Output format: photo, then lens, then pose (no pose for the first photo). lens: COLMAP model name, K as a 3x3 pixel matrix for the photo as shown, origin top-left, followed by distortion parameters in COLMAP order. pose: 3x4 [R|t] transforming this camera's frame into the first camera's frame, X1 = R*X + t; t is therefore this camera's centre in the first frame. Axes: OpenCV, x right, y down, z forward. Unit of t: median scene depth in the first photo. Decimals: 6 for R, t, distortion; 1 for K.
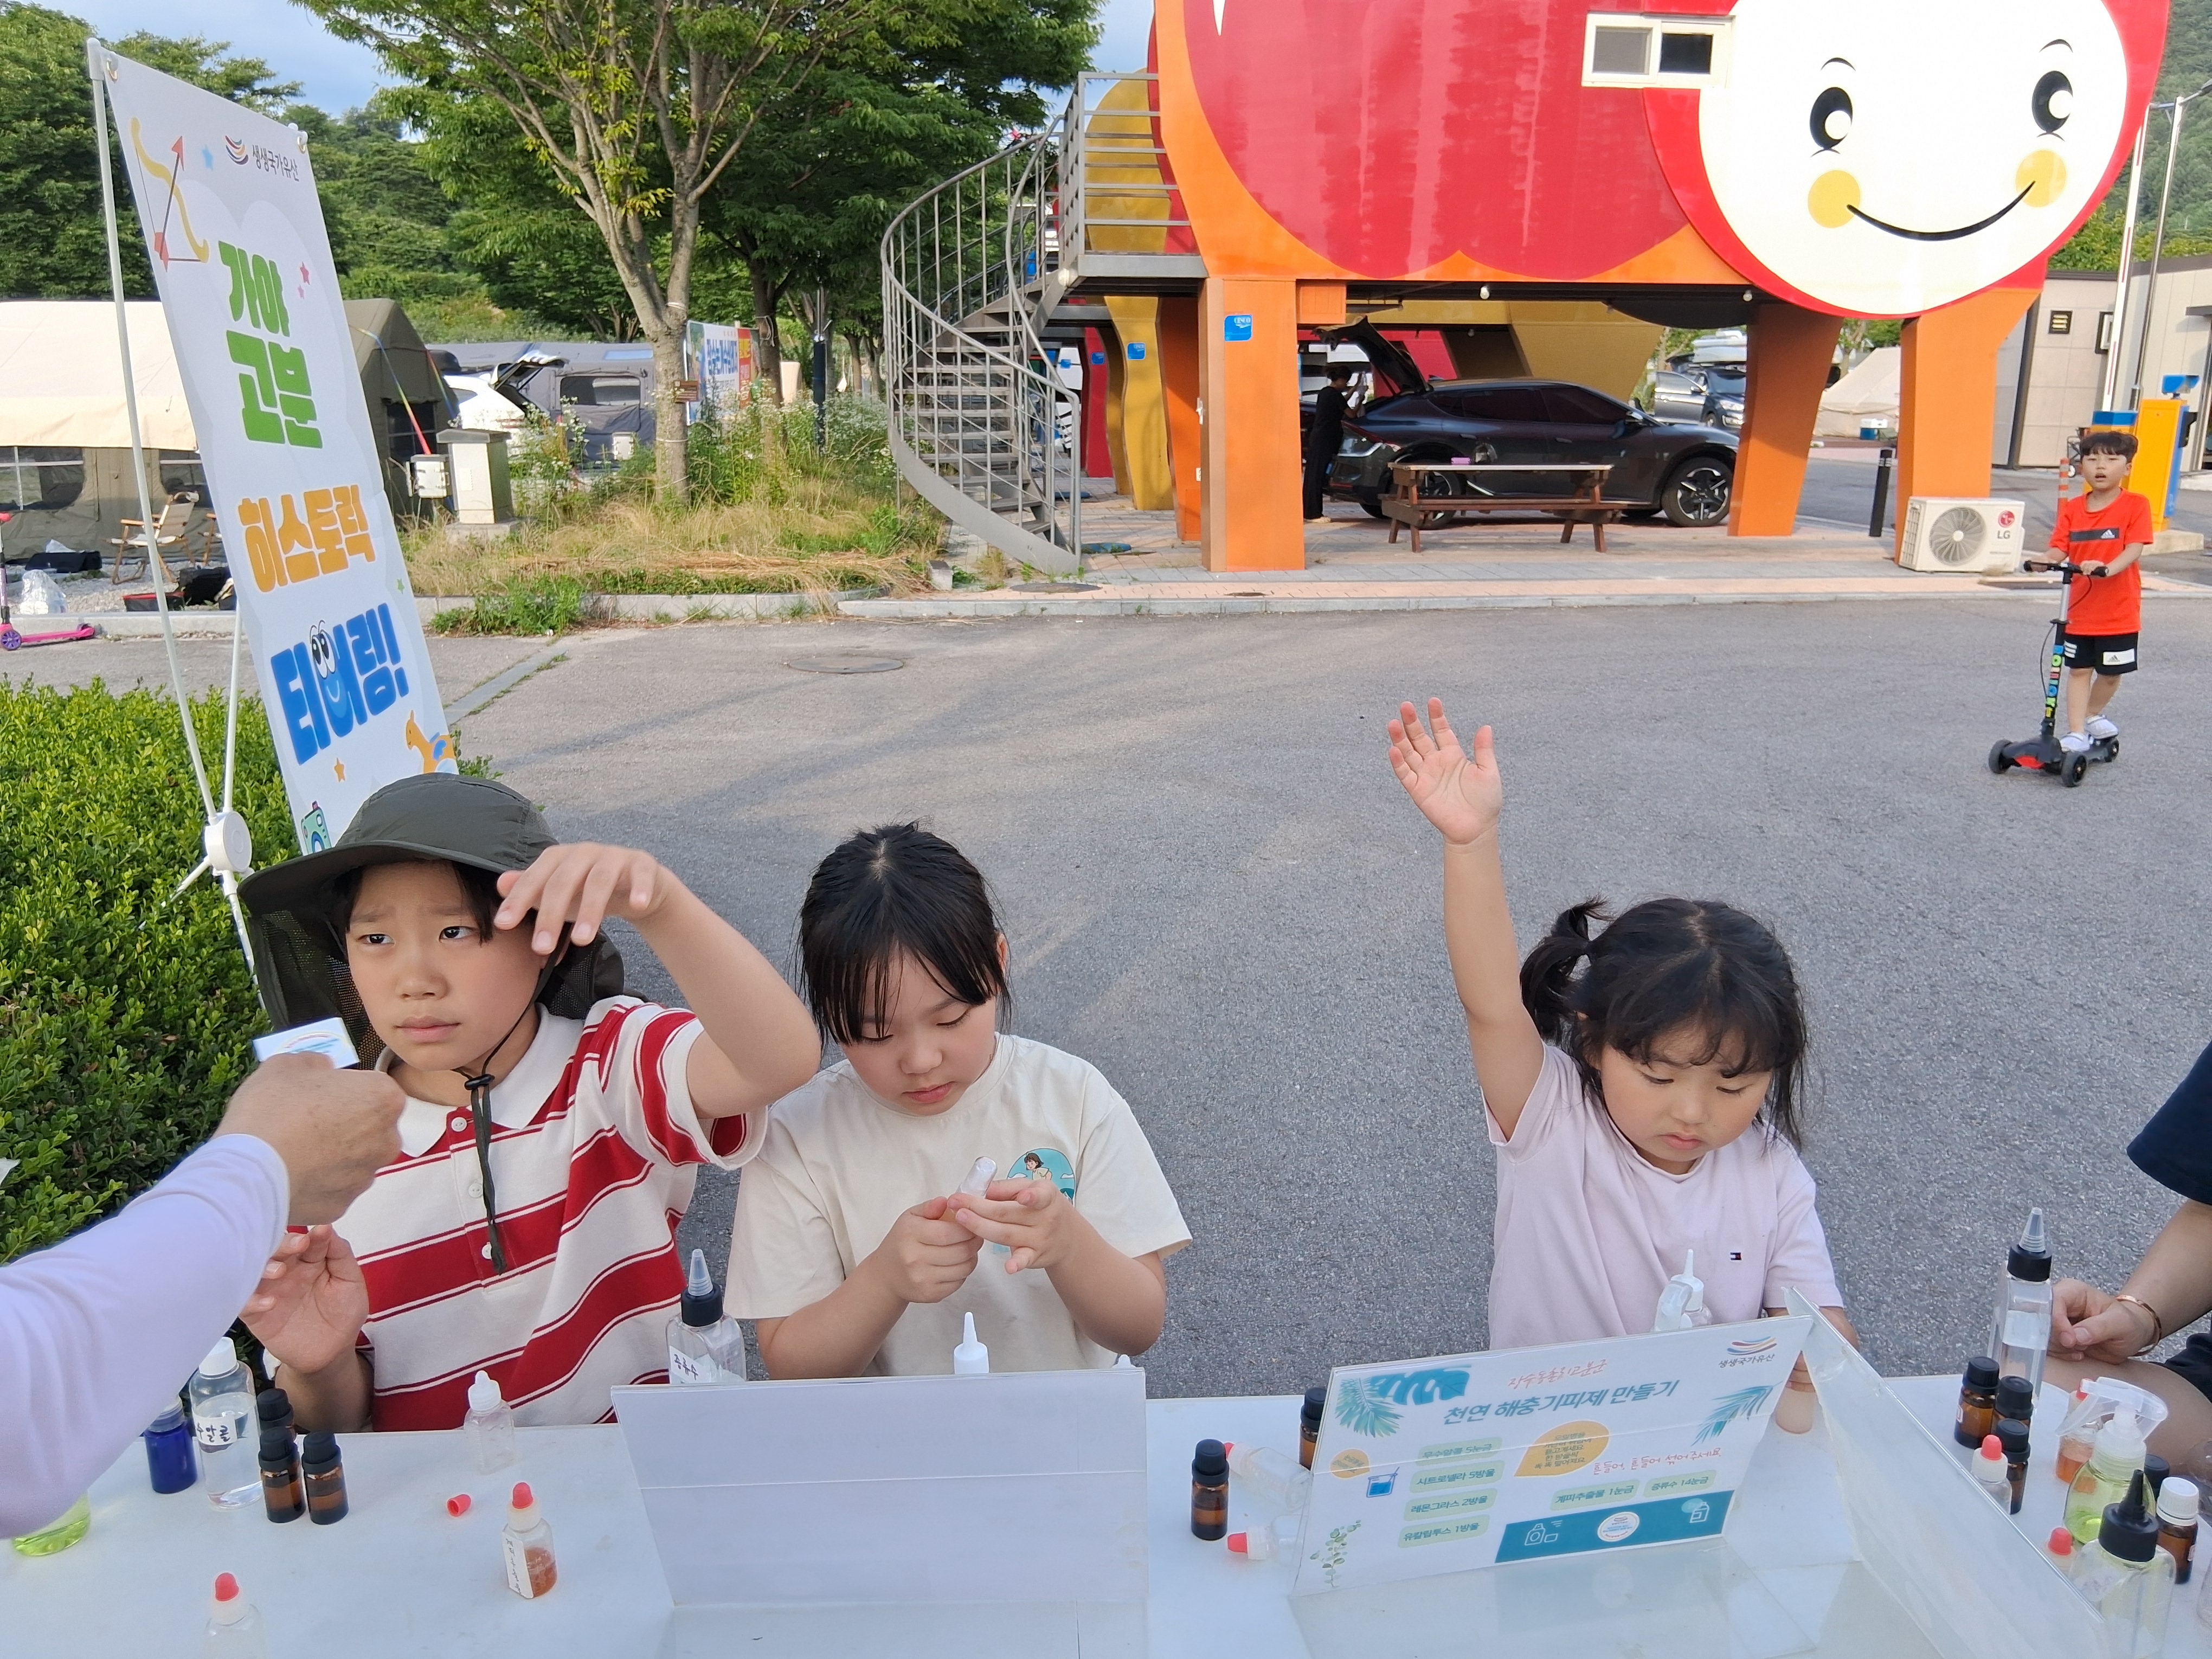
lens RADIAL K [[1663.9, 0, 1115.4], [0, 1663.9, 828.4], [0, 0, 1]] dist [0.015865, -0.041737]
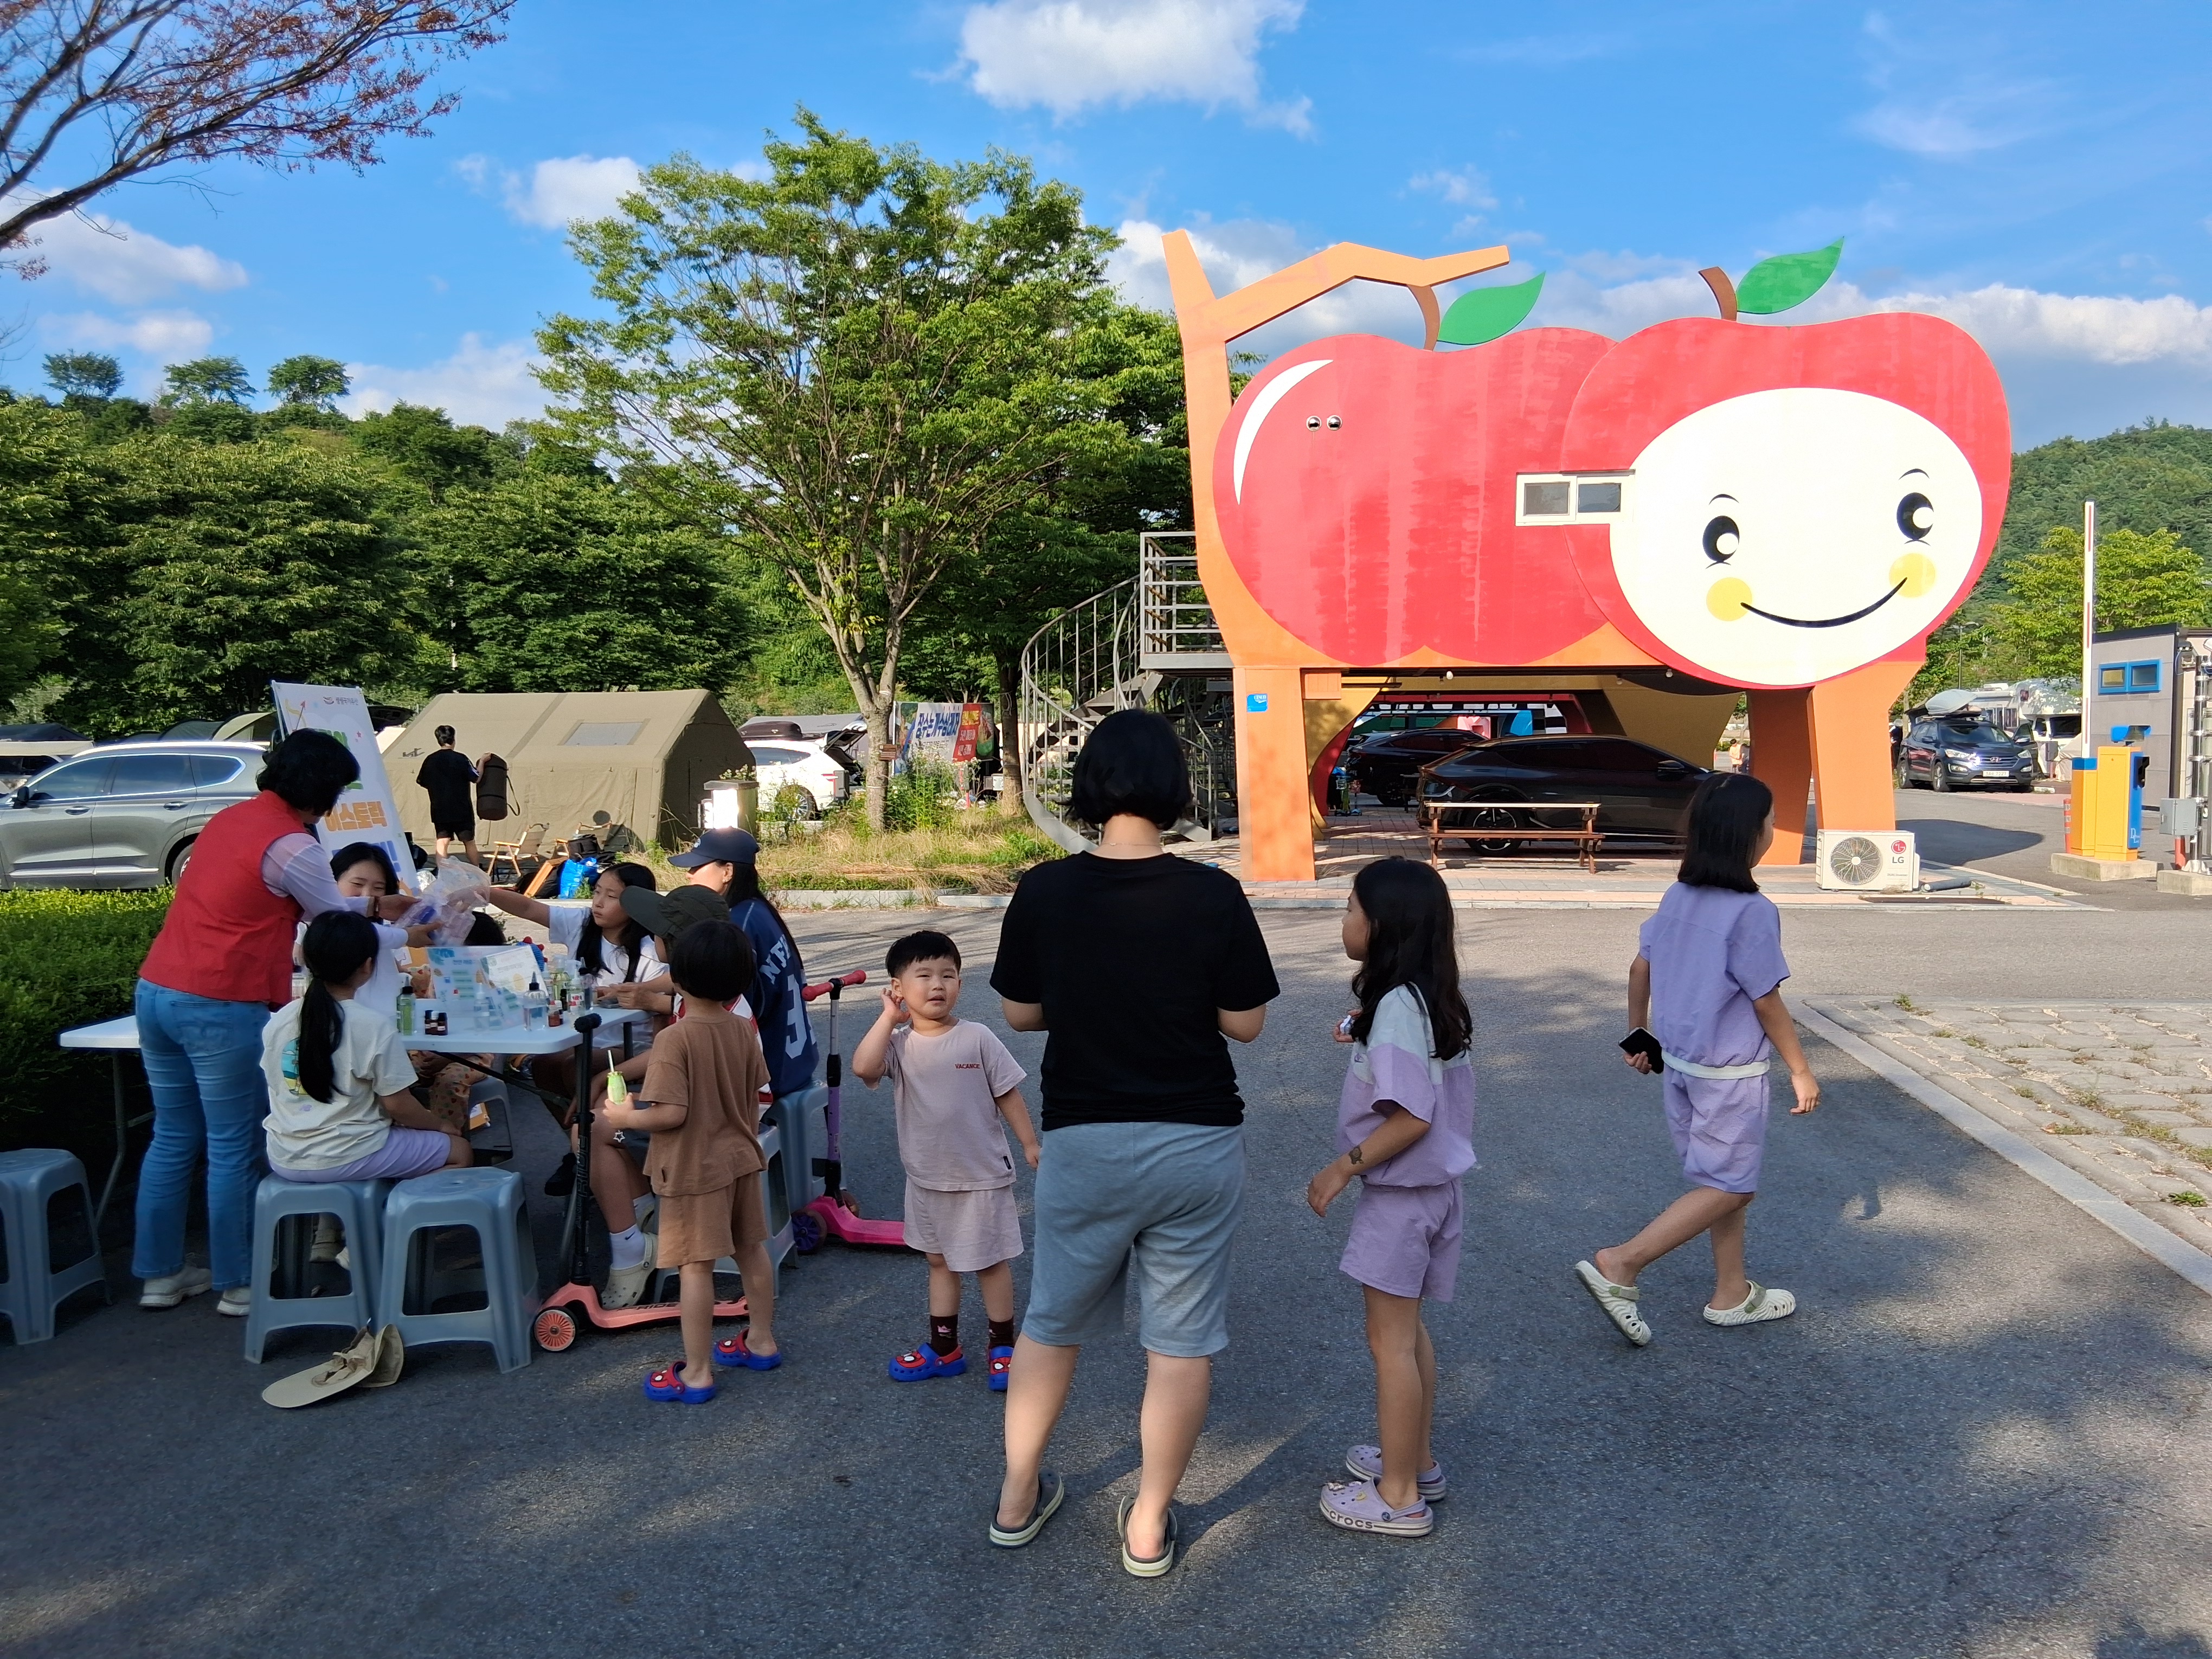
lens RADIAL K [[1663.9, 0, 1097.6], [0, 1663.9, 815.1], [0, 0, 1]] dist [0.015865, -0.041737]
pose [[0.974019, 0.001114, -0.226464, 0.243460], [-0.049810, 0.976554, -0.209431, 0.072619], [0.220921, 0.215270, 0.951238, -0.278196]]
